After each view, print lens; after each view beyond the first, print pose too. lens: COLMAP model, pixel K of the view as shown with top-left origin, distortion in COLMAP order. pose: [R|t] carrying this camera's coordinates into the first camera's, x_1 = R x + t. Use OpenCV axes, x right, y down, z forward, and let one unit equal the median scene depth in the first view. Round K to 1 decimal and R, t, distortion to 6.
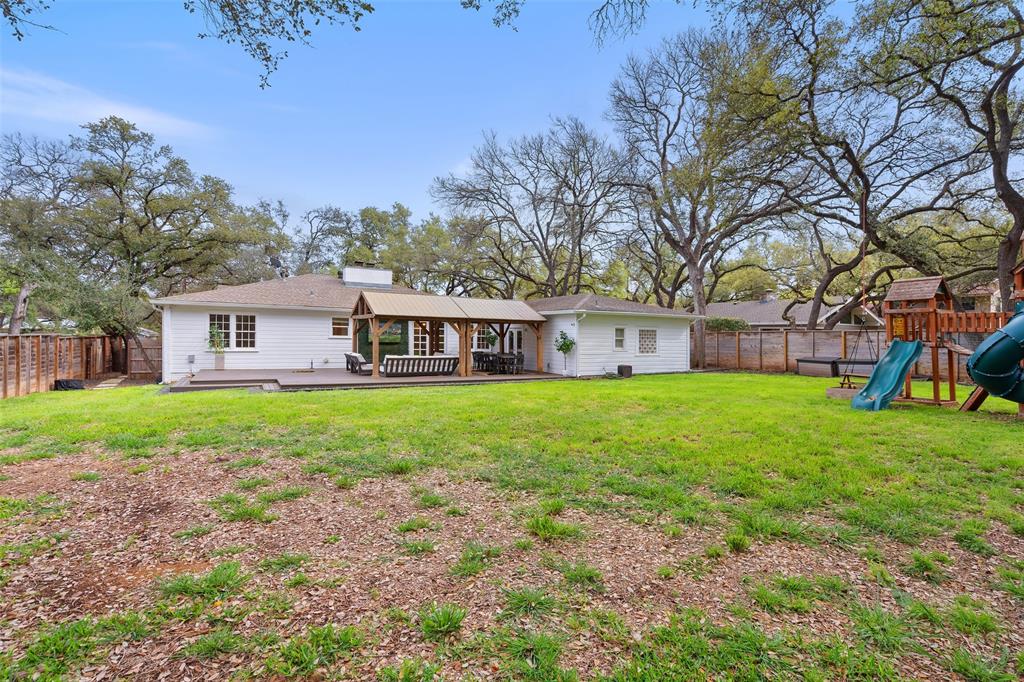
lens RADIAL K [[470.0, 0, 509.7], [0, 470.0, 329.2], [0, 0, 1]] dist [0.001689, 0.000415]
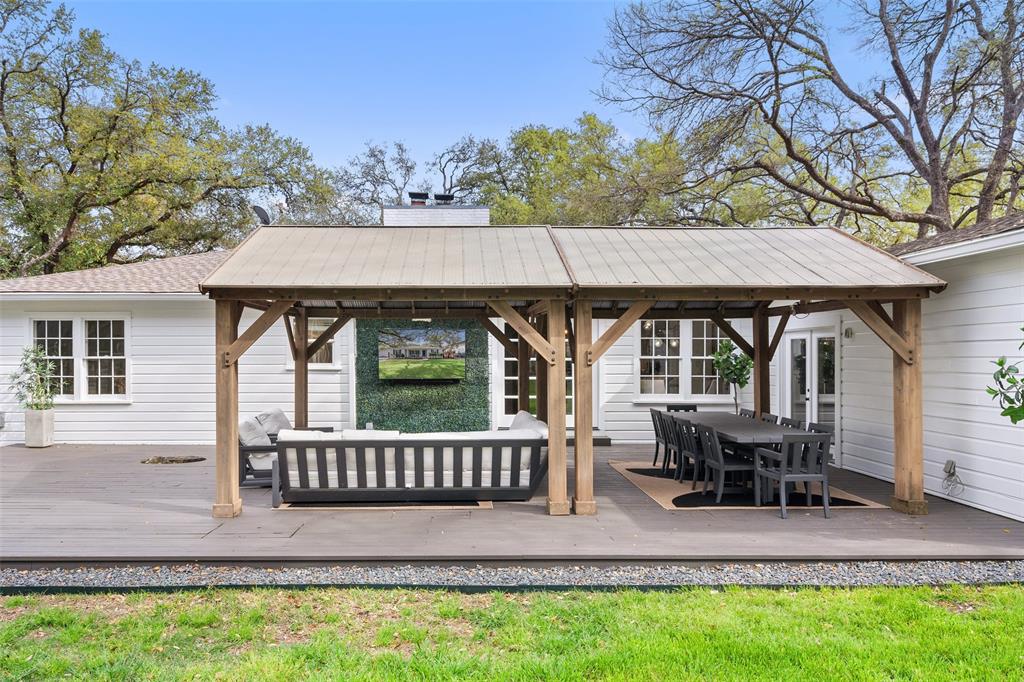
lens RADIAL K [[611.9, 0, 511.1], [0, 611.9, 374.9], [0, 0, 1]] dist [-0.000441, -0.000283]
pose [[0.875513, -0.005849, -0.483160, 0.036630], [0.023794, 0.999236, 0.031019, 0.010933], [0.482609, -0.038654, 0.874983, 0.611407]]
